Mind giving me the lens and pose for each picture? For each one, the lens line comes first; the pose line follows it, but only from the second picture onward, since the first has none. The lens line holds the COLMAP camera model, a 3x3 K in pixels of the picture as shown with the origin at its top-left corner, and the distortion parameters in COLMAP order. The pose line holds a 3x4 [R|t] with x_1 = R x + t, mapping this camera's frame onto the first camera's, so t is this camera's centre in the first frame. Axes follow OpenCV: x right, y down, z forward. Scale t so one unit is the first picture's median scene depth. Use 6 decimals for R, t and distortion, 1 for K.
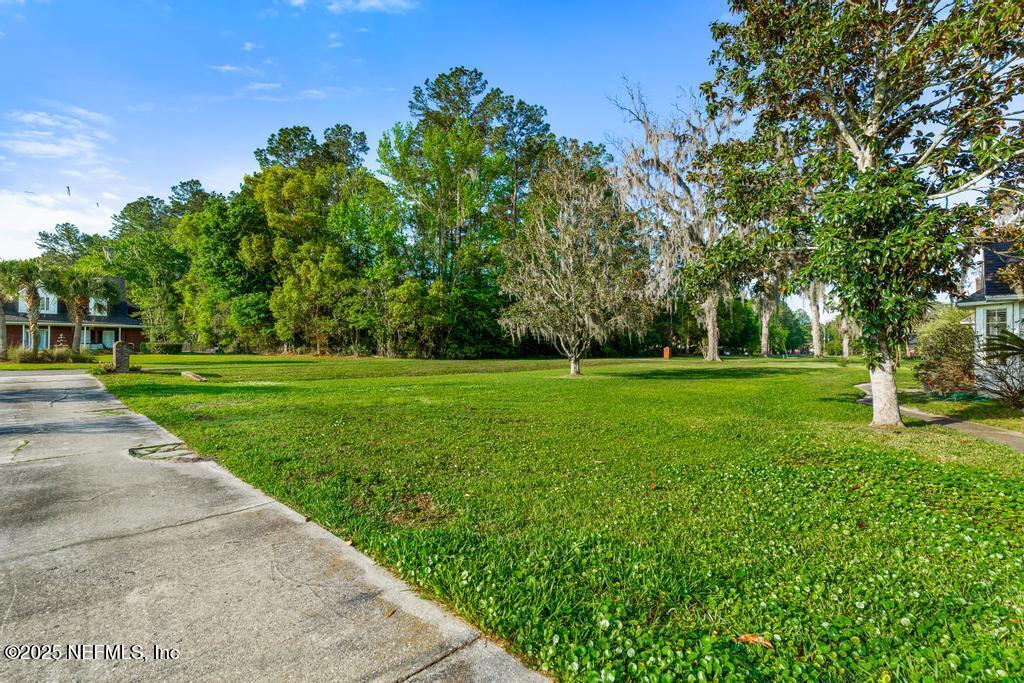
lens RADIAL K [[447.2, 0, 510.8], [0, 447.2, 345.8], [0, 0, 1]] dist [0.000459, -0.000111]
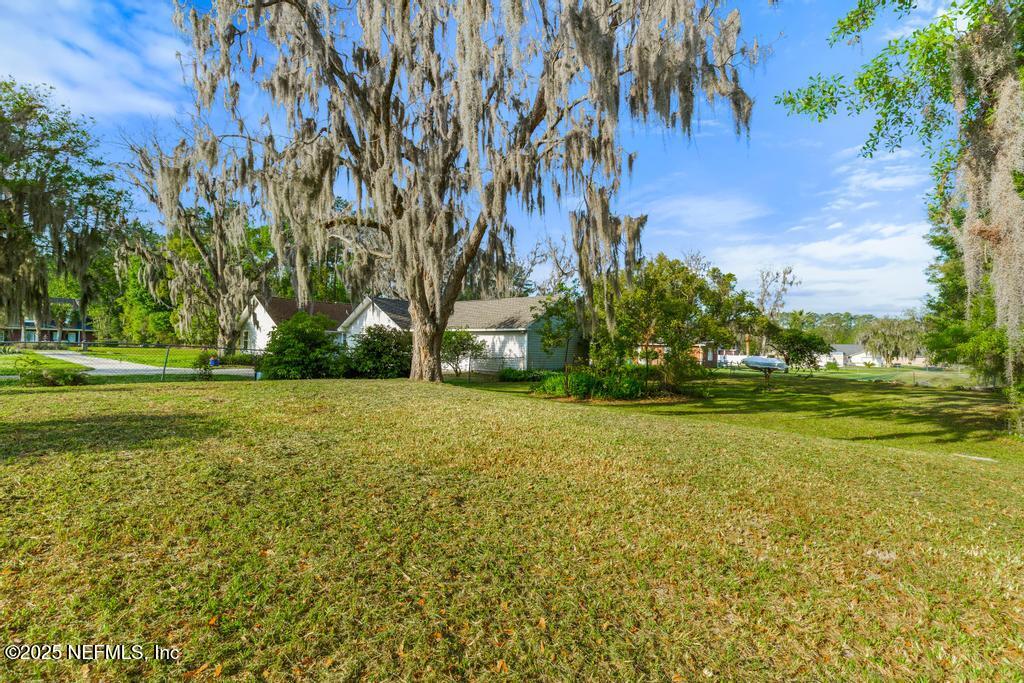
lens RADIAL K [[460.4, 0, 513.0], [0, 460.4, 348.2], [0, 0, 1]] dist [0.001273, 0.000265]
pose [[0.998812, 0.012810, 0.047011, 0.671491], [-0.012899, 0.999916, 0.001579, -0.000020], [-0.046987, -0.002184, 0.998893, -0.805919]]
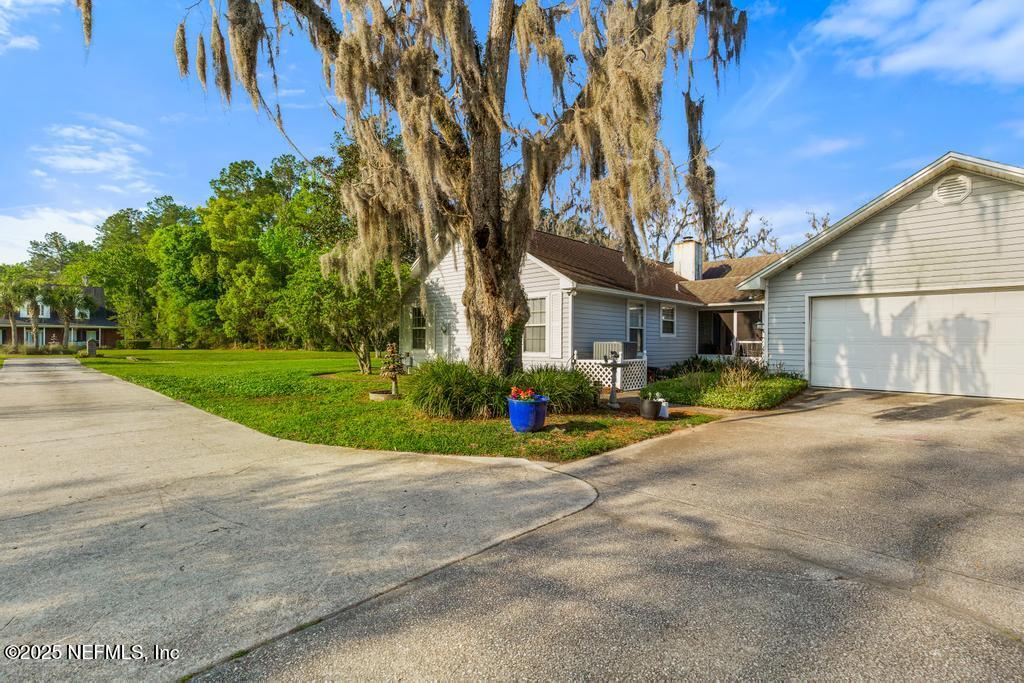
lens RADIAL K [[472.7, 0, 515.3], [0, 472.7, 344.3], [0, 0, 1]] dist [0.003851, 0.000960]
pose [[0.999908, -0.006791, -0.011766, 0.307617], [0.006865, 0.999957, 0.006219, 0.003769], [0.011724, -0.006299, 0.999911, -0.317965]]
